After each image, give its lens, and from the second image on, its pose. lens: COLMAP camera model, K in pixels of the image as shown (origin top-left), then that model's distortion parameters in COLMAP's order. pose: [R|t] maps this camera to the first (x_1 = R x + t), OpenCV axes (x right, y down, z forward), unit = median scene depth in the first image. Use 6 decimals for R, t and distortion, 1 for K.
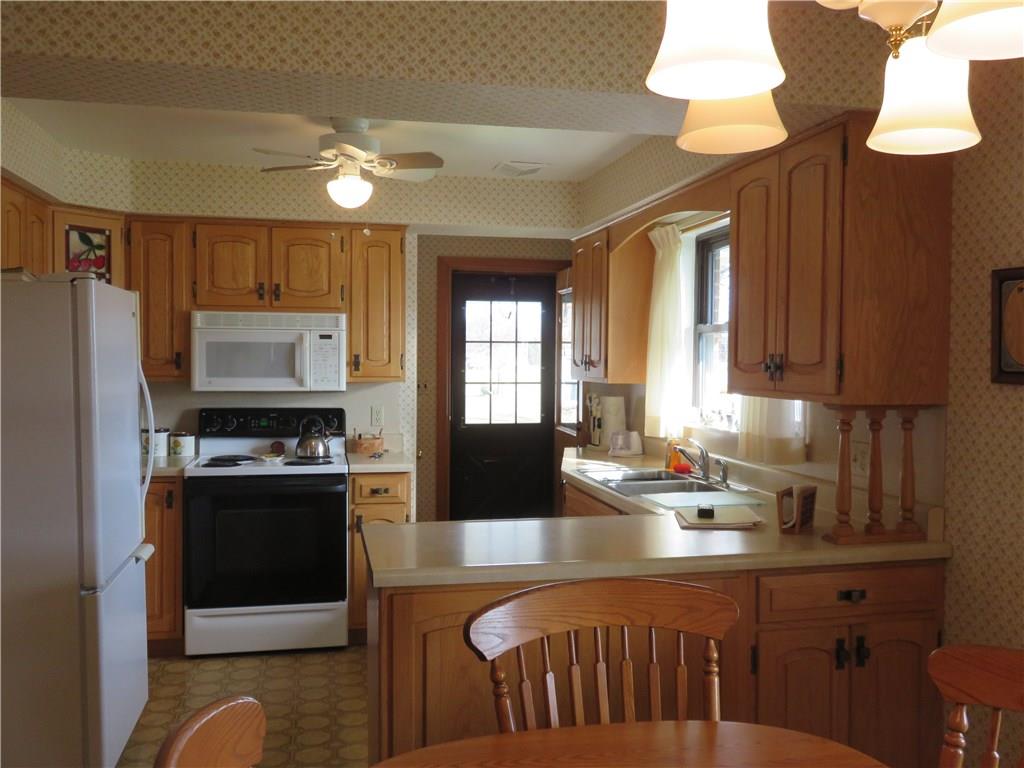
lens RADIAL K [[916.9, 0, 512.3], [0, 916.9, 384.0], [0, 0, 1]] dist [-0.002049, -0.000045]
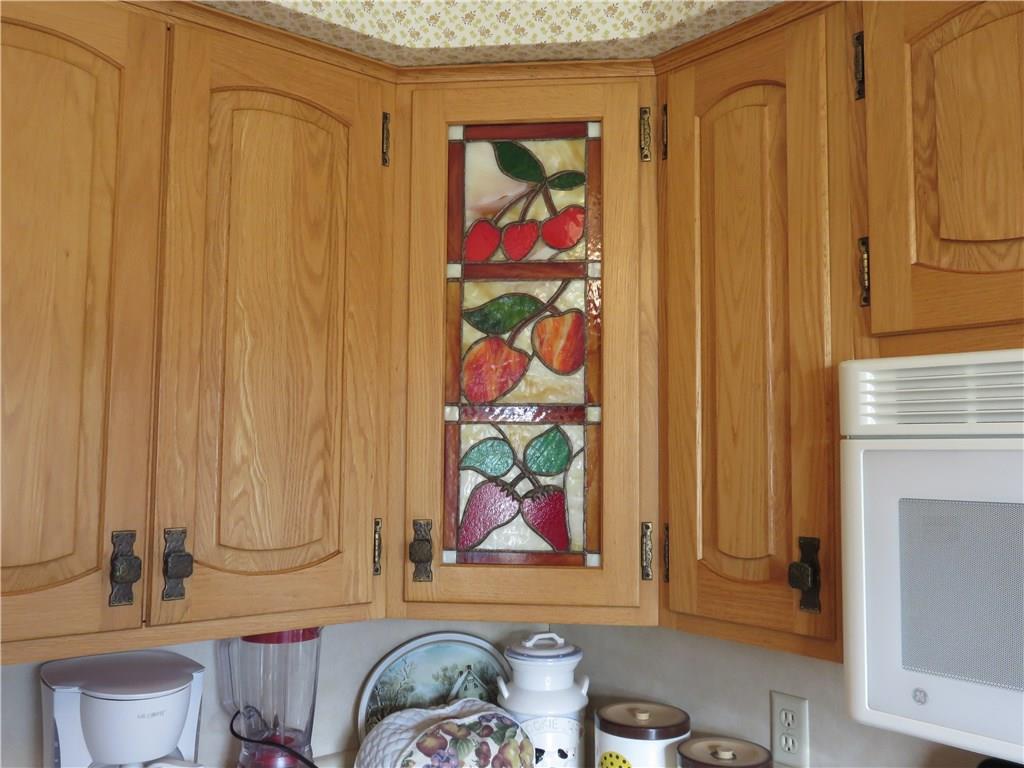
lens RADIAL K [[916.9, 0, 512.4], [0, 916.9, 381.5], [0, 0, 1]] dist [-0.002049, -0.000045]
pose [[0.481200, -0.070171, -0.873798, -0.189535], [-0.028821, 0.994986, -0.095775, -0.050738], [0.876137, 0.071270, 0.476765, 0.821355]]
